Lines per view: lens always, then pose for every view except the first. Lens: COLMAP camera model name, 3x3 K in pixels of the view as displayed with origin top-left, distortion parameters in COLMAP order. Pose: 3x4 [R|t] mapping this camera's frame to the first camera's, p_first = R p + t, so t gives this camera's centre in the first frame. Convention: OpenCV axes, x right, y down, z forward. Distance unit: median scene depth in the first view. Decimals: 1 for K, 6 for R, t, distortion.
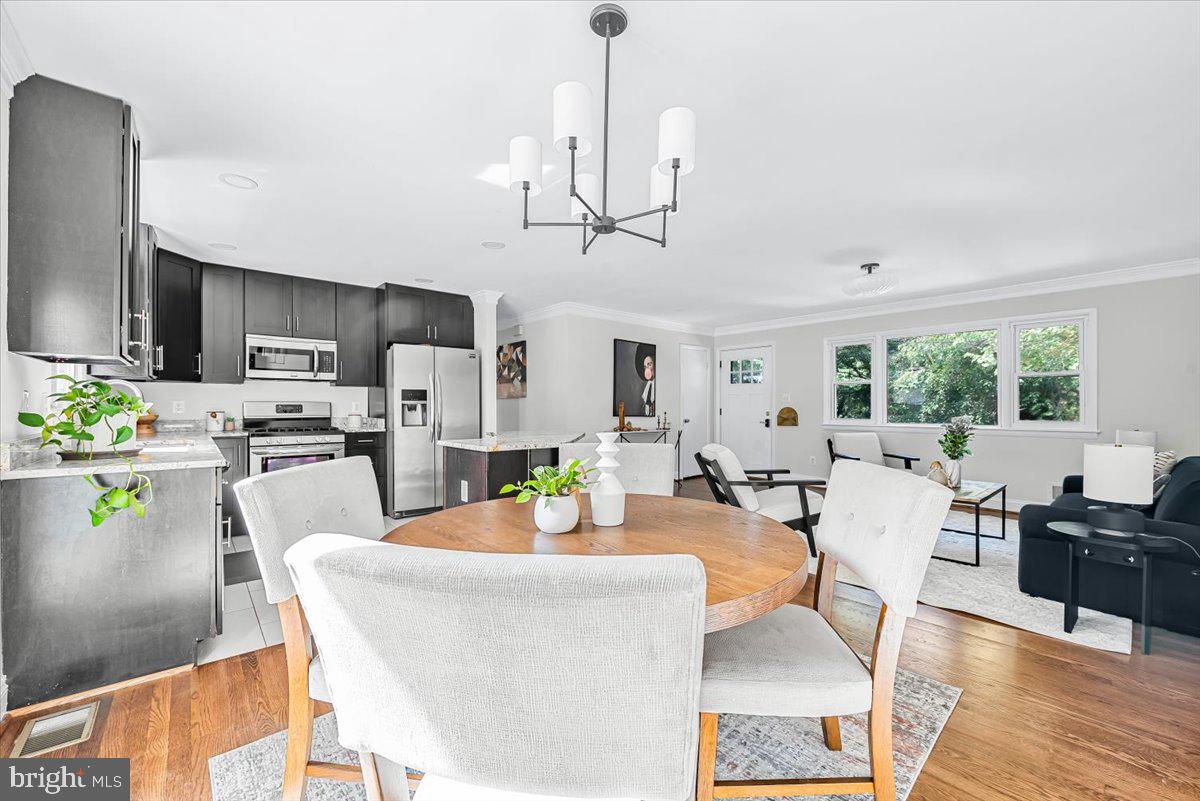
lens RADIAL K [[476.5, 0, 600.0], [0, 476.5, 400.5], [0, 0, 1]] dist [0.000688, 0.000020]
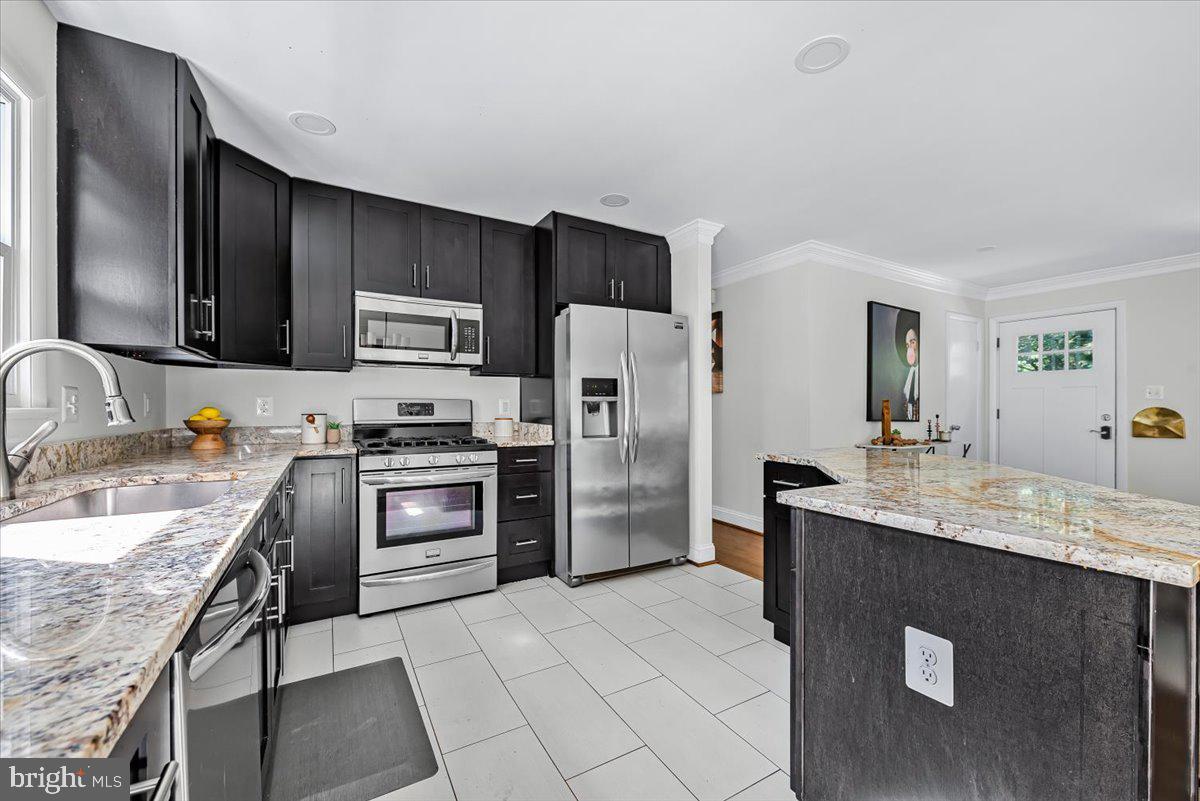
lens RADIAL K [[473.7, 0, 600.0], [0, 473.7, 400.5], [0, 0, 1]] dist [0.001391, 0.000148]
pose [[0.980955, -0.002868, -0.194214, -0.268322], [0.002663, 0.999996, -0.001317, 0.006509], [0.194216, 0.000775, 0.980958, 0.396230]]
